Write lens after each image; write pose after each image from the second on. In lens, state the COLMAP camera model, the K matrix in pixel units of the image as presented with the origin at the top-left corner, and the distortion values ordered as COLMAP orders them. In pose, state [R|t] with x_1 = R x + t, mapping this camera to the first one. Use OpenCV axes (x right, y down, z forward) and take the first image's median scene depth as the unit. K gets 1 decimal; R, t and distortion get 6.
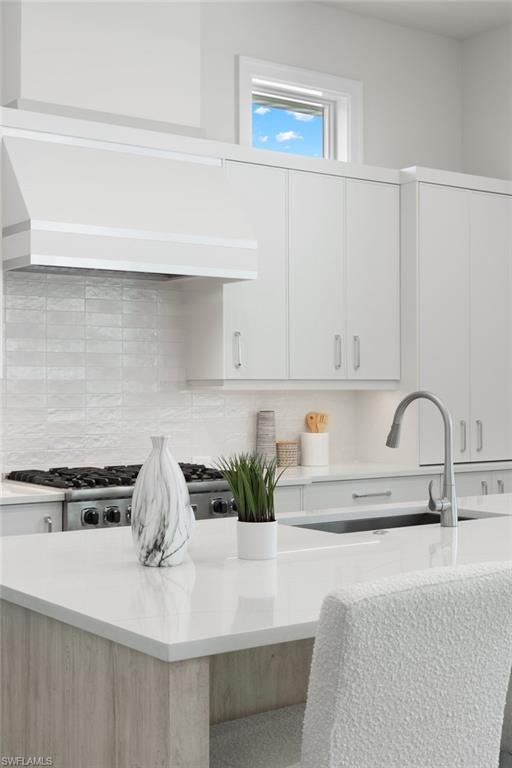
lens RADIAL K [[1091.2, 0, 256.0], [0, 1091.2, 384.0], [0, 0, 1]] dist [-0.005980, -0.006853]
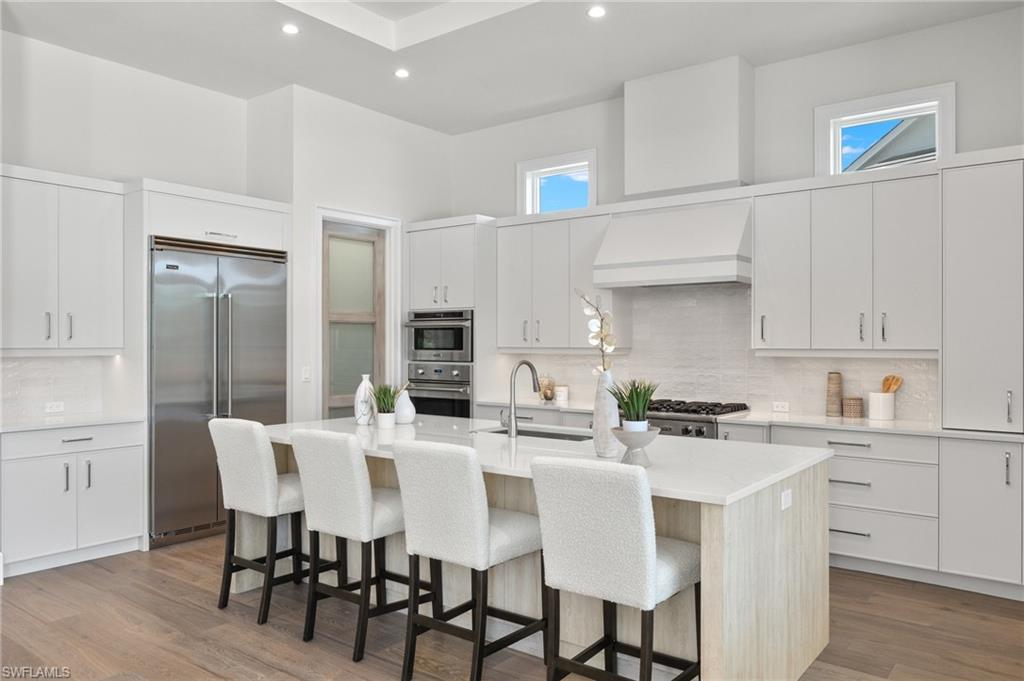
lens RADIAL K [[730.8, 0, 512.0], [0, 730.8, 340.5], [0, 0, 1]] dist [0.002025, 0.000707]
pose [[0.283533, -0.000826, -0.958962, 0.776987], [0.000138, 1.000000, -0.000820, -0.013656], [0.958962, 0.000100, 0.283533, 0.399133]]
